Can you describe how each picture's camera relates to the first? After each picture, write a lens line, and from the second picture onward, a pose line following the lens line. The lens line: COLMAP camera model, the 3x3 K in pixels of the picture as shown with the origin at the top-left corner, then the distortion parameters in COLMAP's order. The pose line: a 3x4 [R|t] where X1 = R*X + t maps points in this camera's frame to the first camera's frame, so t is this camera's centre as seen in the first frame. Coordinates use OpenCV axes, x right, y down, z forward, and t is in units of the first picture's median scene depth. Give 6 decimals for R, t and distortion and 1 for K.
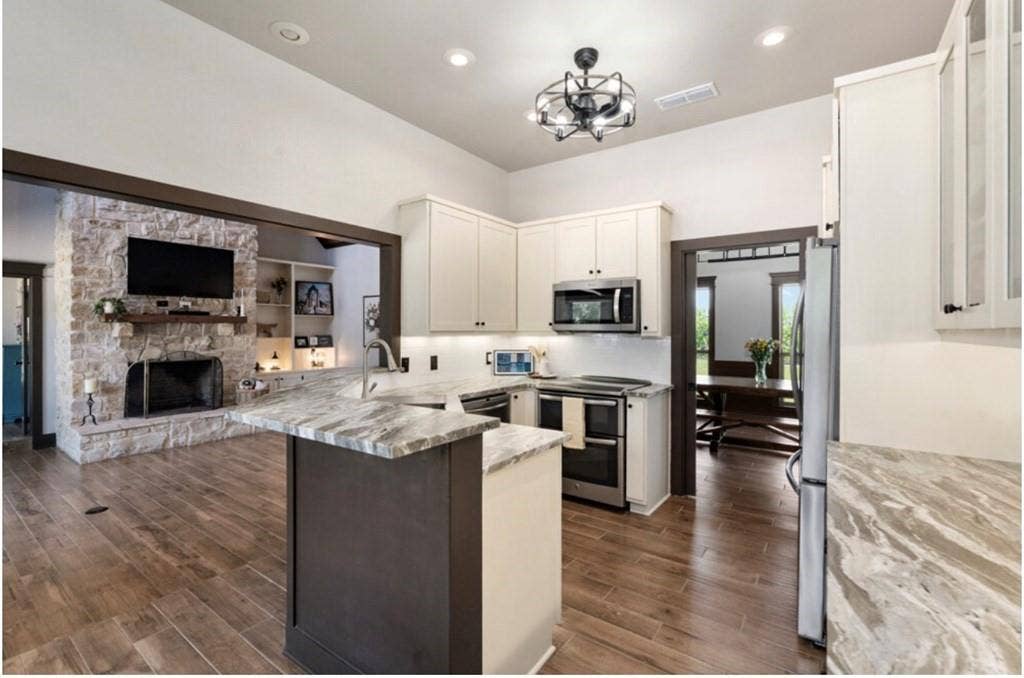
lens RADIAL K [[451.5, 0, 511.1], [0, 451.5, 328.7], [0, 0, 1]] dist [-0.000238, -0.000094]
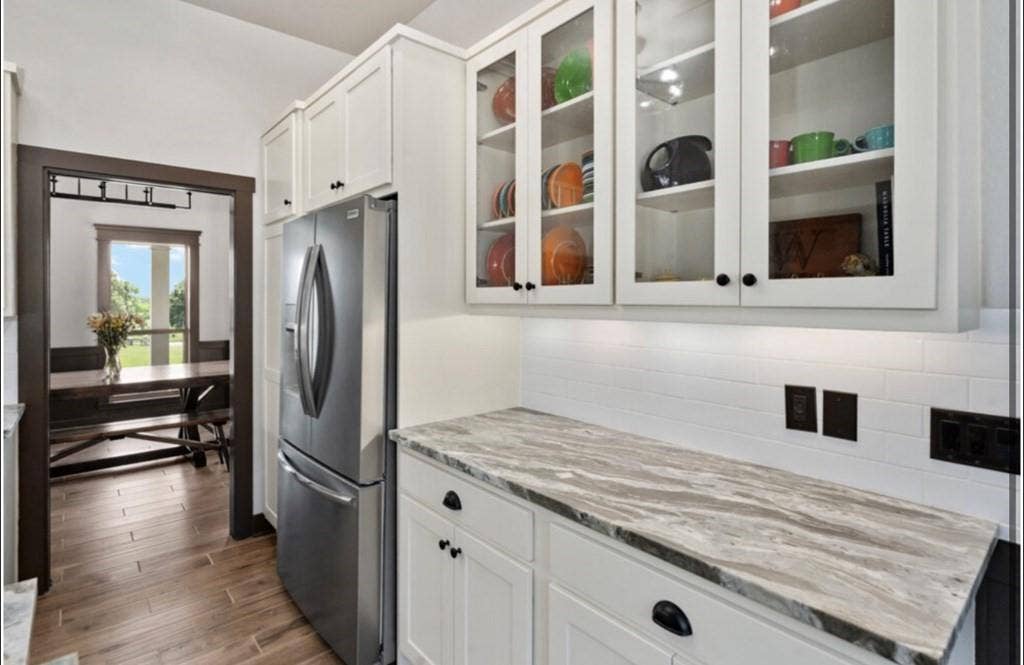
lens RADIAL K [[507.0, 0, 509.3], [0, 507.0, 298.7], [0, 0, 1]] dist [-0.007031, 0.000692]
pose [[0.243528, -0.001767, 0.969892, -0.096122], [-0.000022, 0.999998, 0.001828, -0.005325], [-0.969894, -0.000467, 0.243528, 0.258985]]
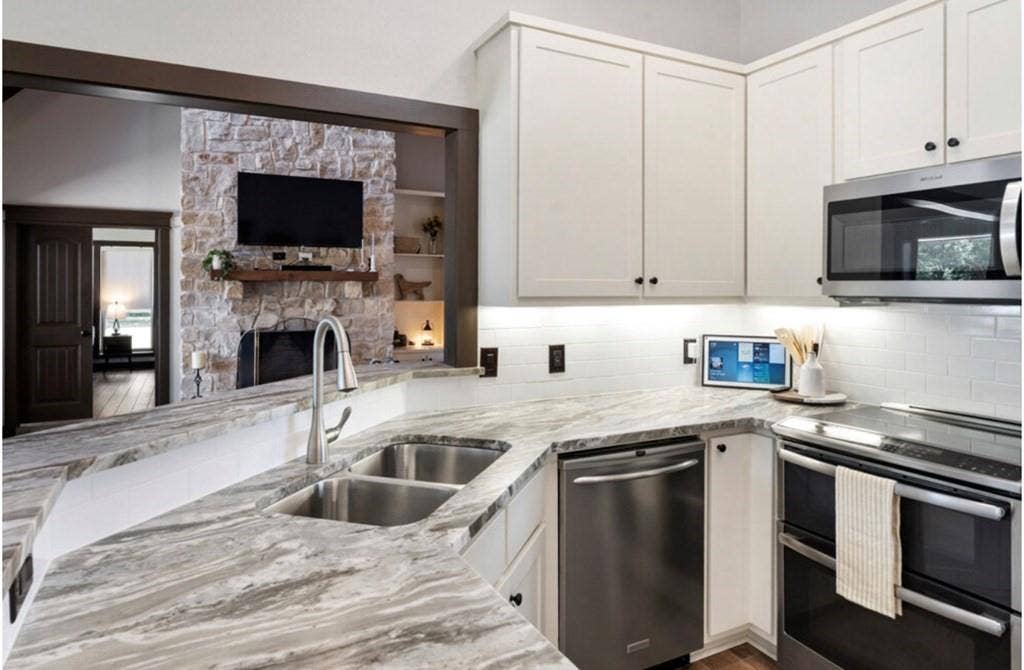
lens RADIAL K [[627.9, 0, 507.2], [0, 627.9, 283.8], [0, 0, 1]] dist [0.002671, -0.000752]
pose [[0.887168, -0.001808, -0.461442, 0.103375], [-0.000760, 0.999985, -0.005381, -0.004201], [0.461445, 0.005125, 0.887154, 0.351739]]
